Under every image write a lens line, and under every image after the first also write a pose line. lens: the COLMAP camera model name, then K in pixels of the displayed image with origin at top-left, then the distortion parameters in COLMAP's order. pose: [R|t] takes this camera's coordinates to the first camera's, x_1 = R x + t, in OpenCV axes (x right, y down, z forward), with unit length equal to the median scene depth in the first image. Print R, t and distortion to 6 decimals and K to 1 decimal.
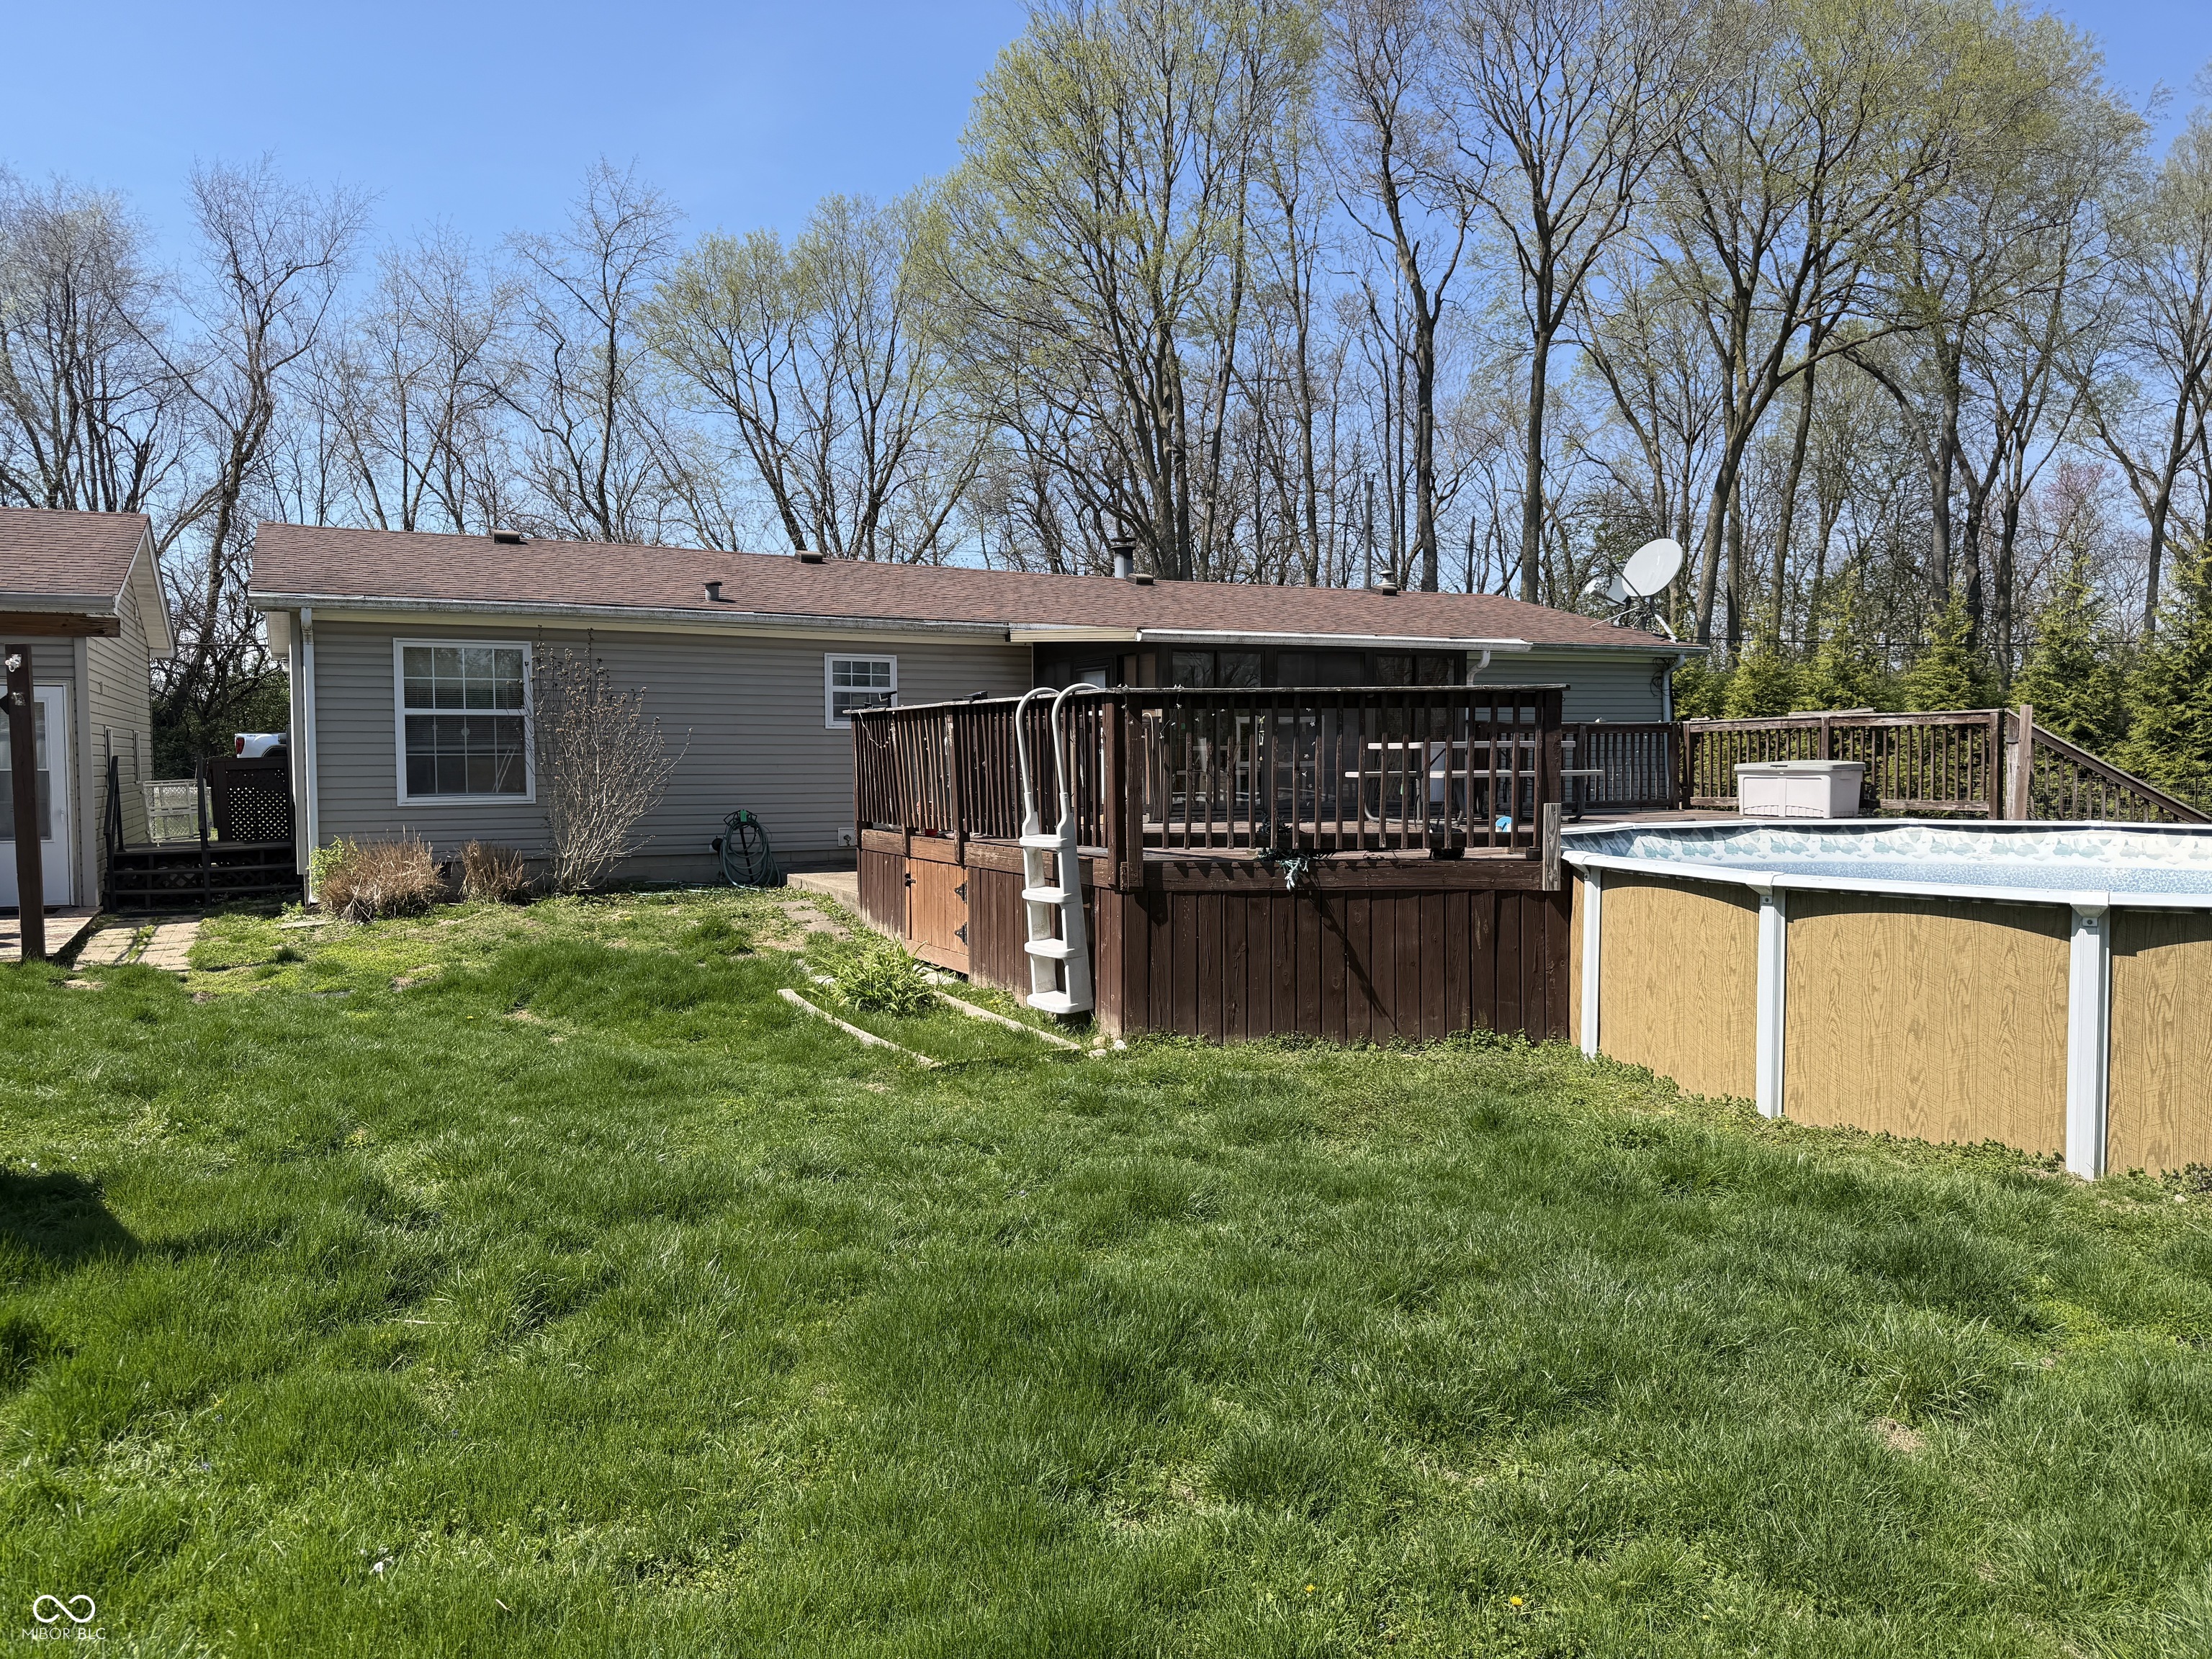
lens RADIAL K [[1545.6, 0, 1096.3], [0, 1545.6, 842.0], [0, 0, 1]] dist [0.030518, -0.034254]
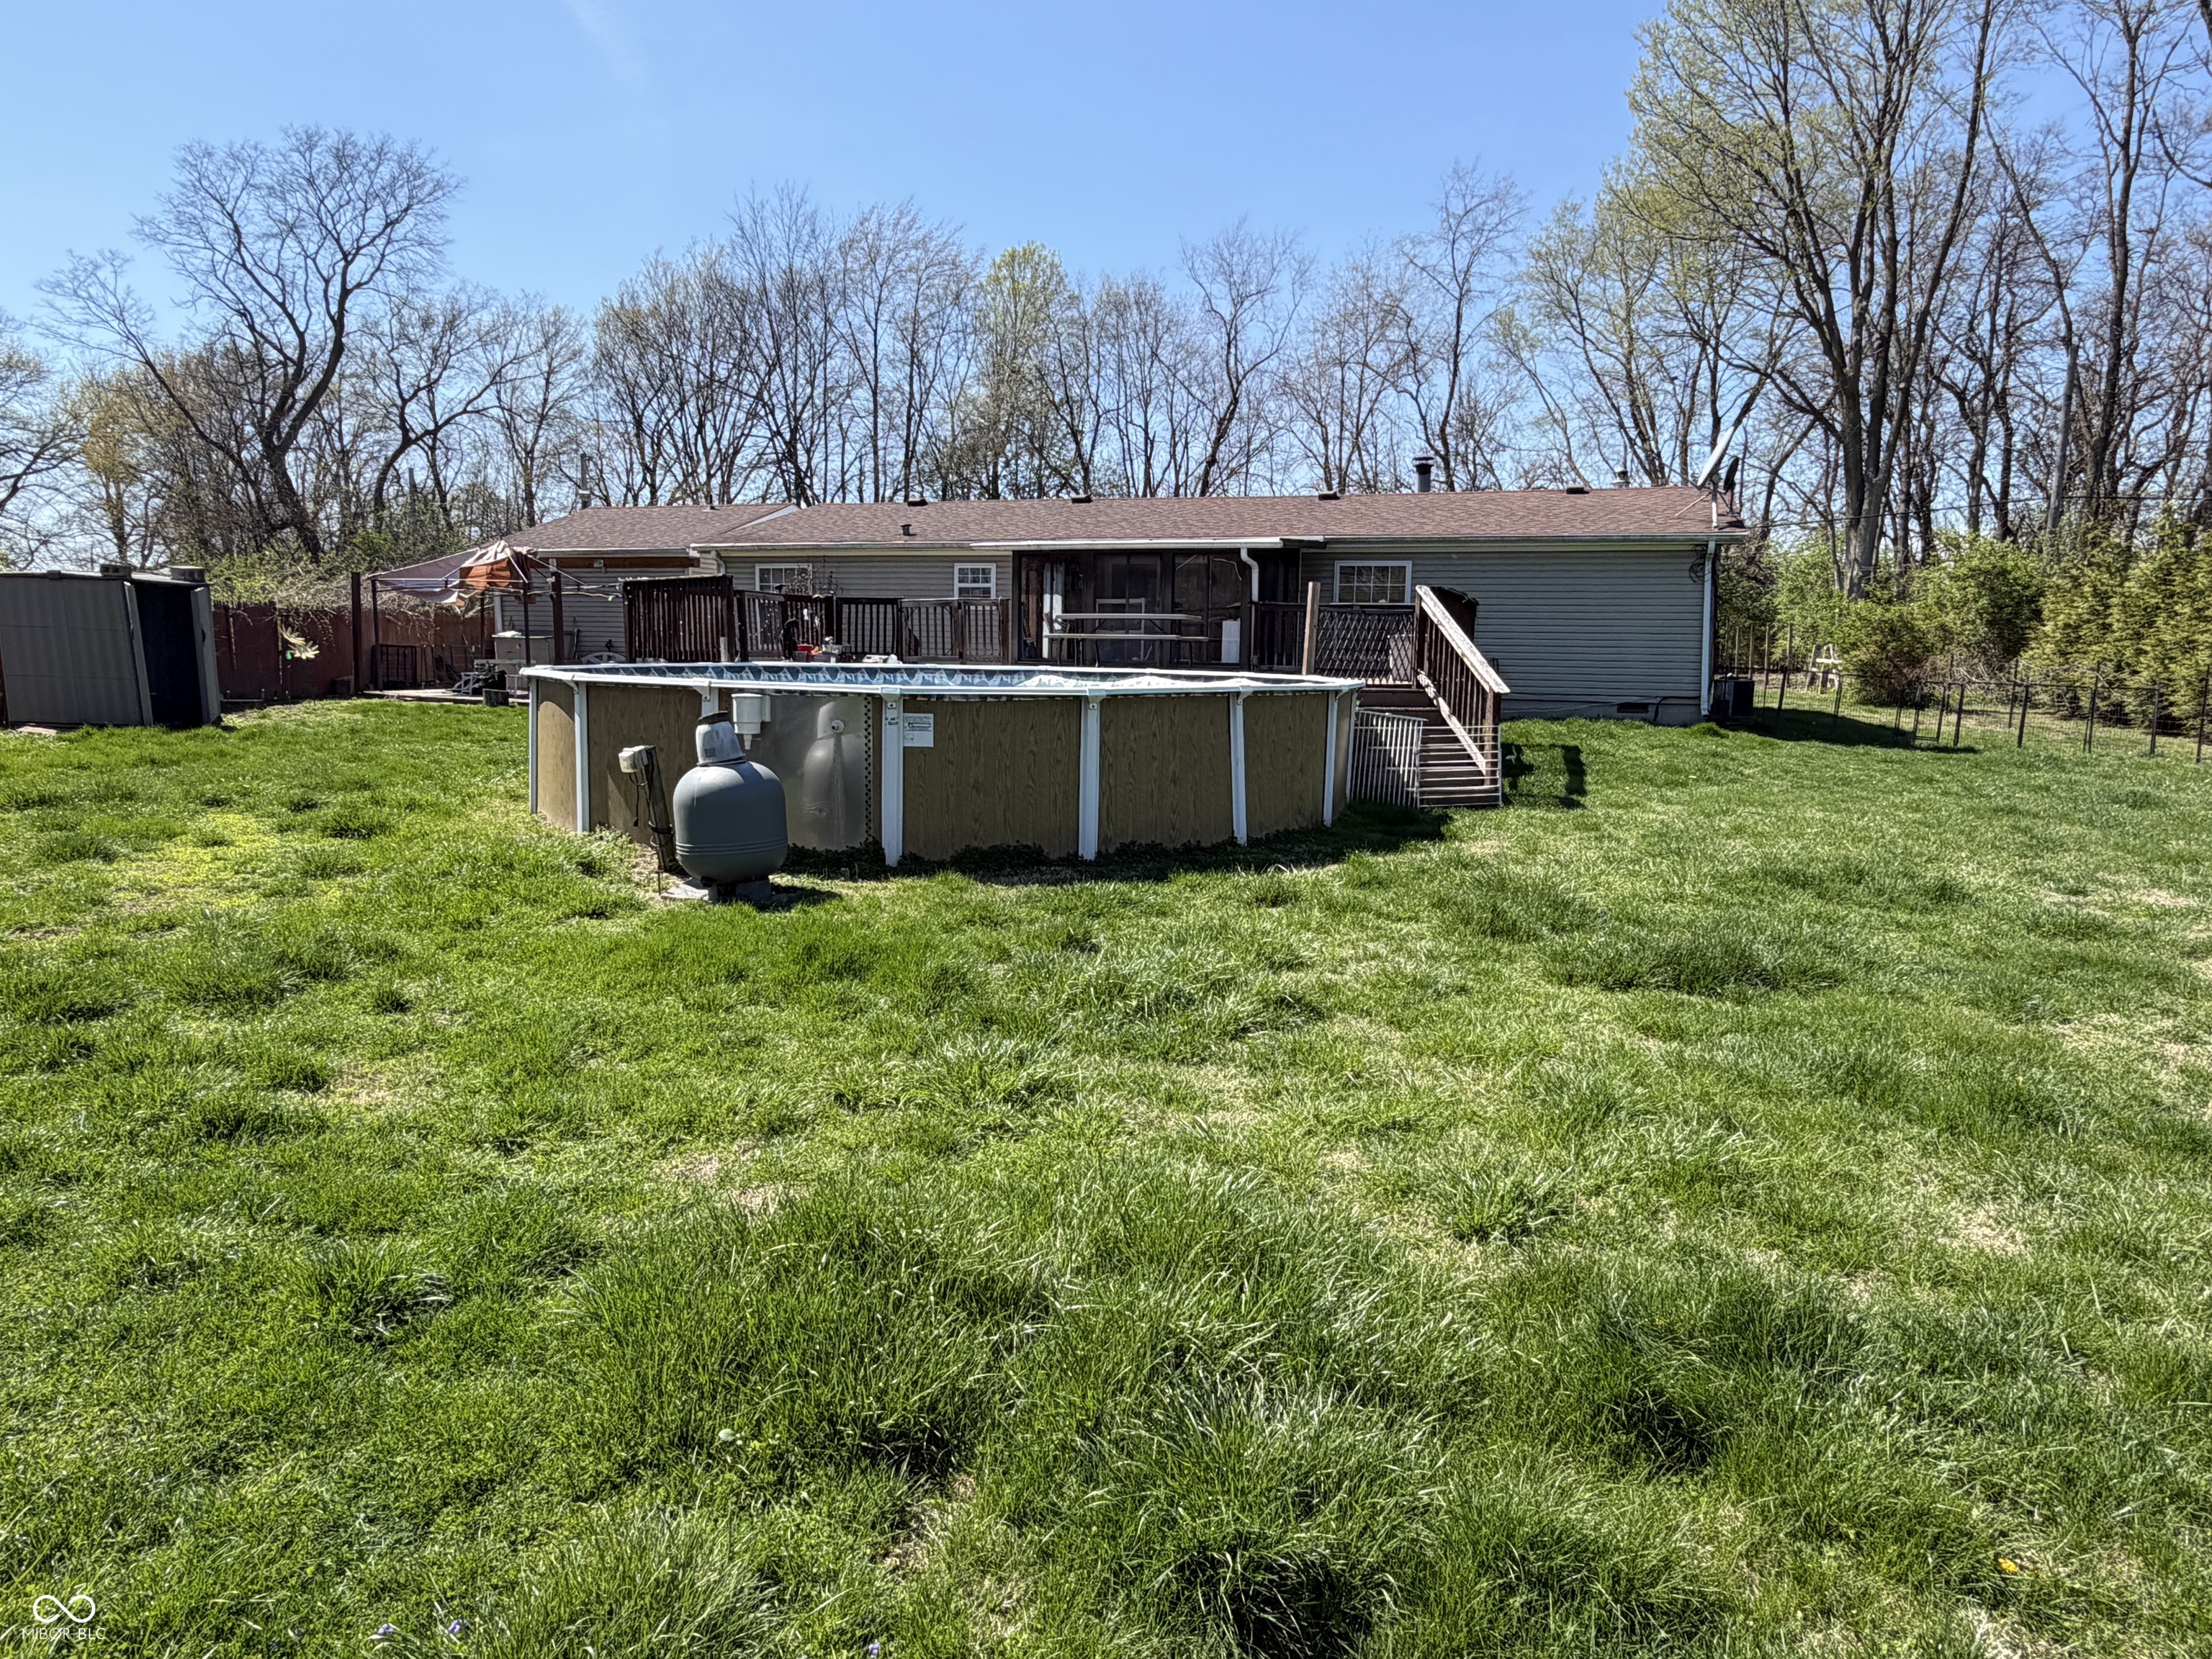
lens RADIAL K [[1374.1, 0, 1105.8], [0, 1374.1, 822.1], [0, 0, 1]] dist [-0.000438, 0.001556]
pose [[0.685378, 0.106842, -0.720307, 1.009989], [-0.061985, 0.994147, 0.088480, 0.012043], [0.725544, -0.015994, 0.687989, 0.100423]]
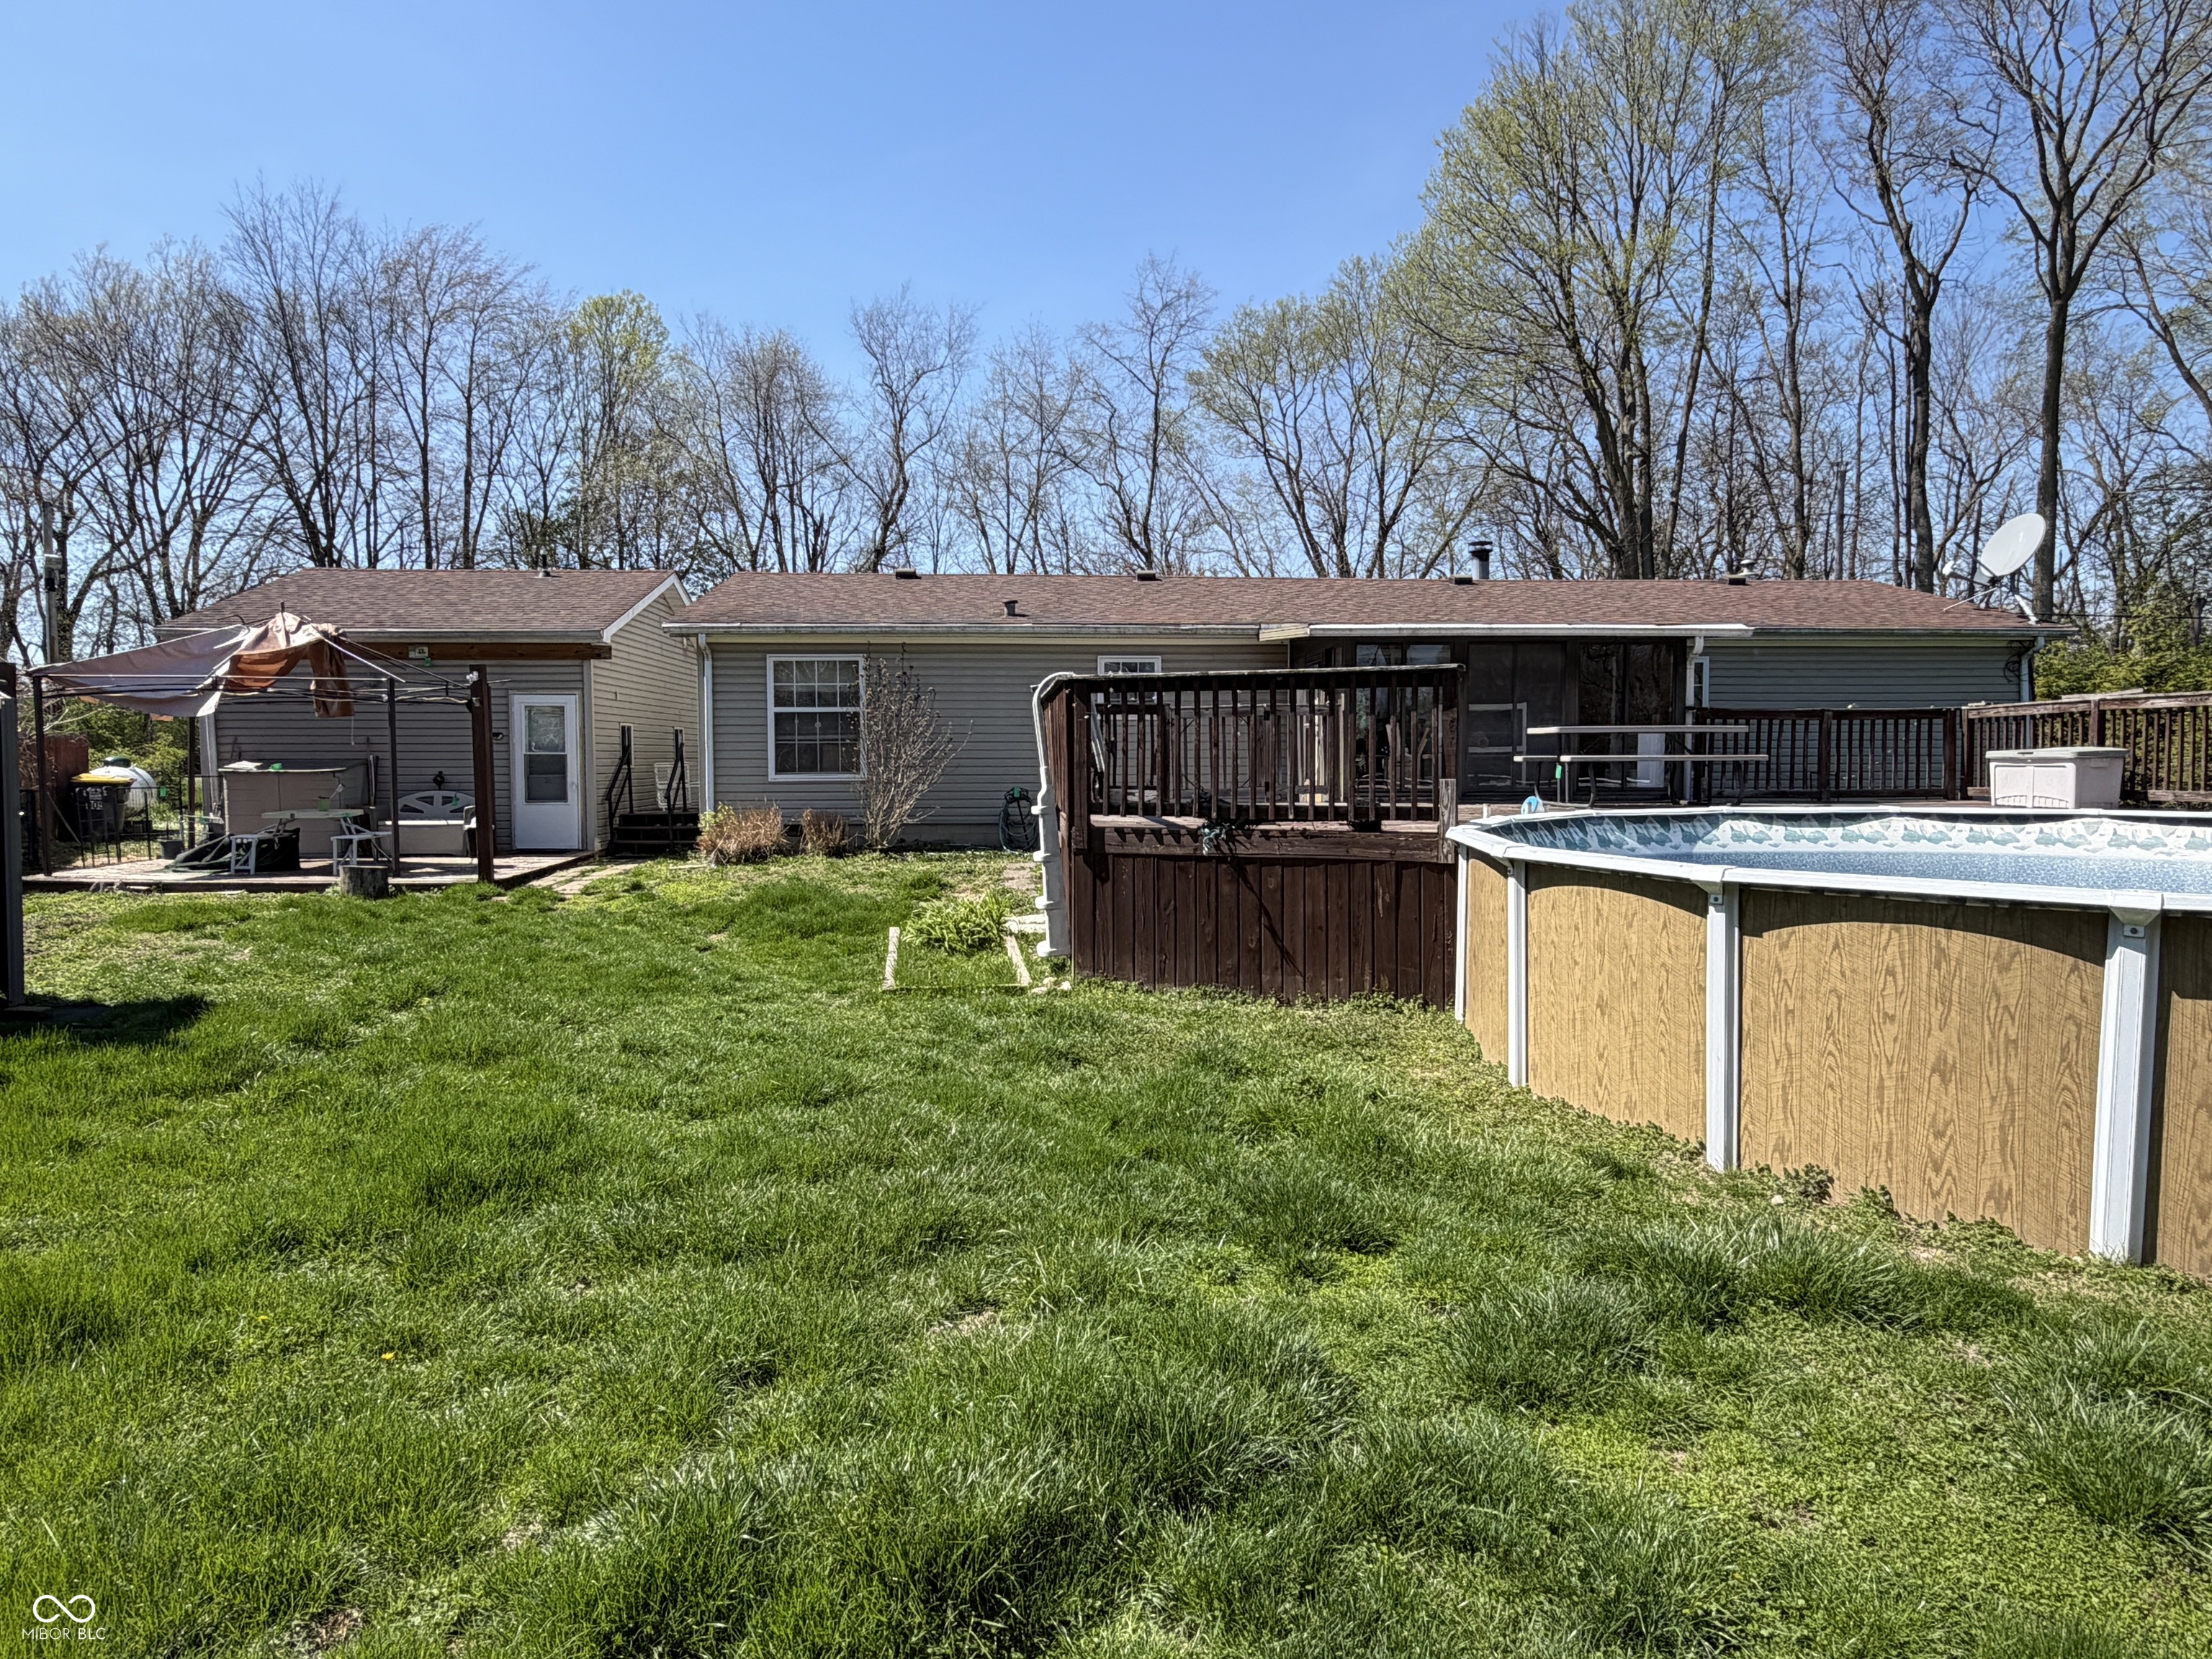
lens RADIAL K [[1374.1, 0, 1114.0], [0, 1374.1, 823.8], [0, 0, 1]] dist [-0.000438, 0.001556]
pose [[0.920483, 0.021427, -0.390195, 0.246111], [-0.023131, 0.999732, 0.000333, 0.005347], [0.390098, 0.008719, 0.920732, 0.033346]]
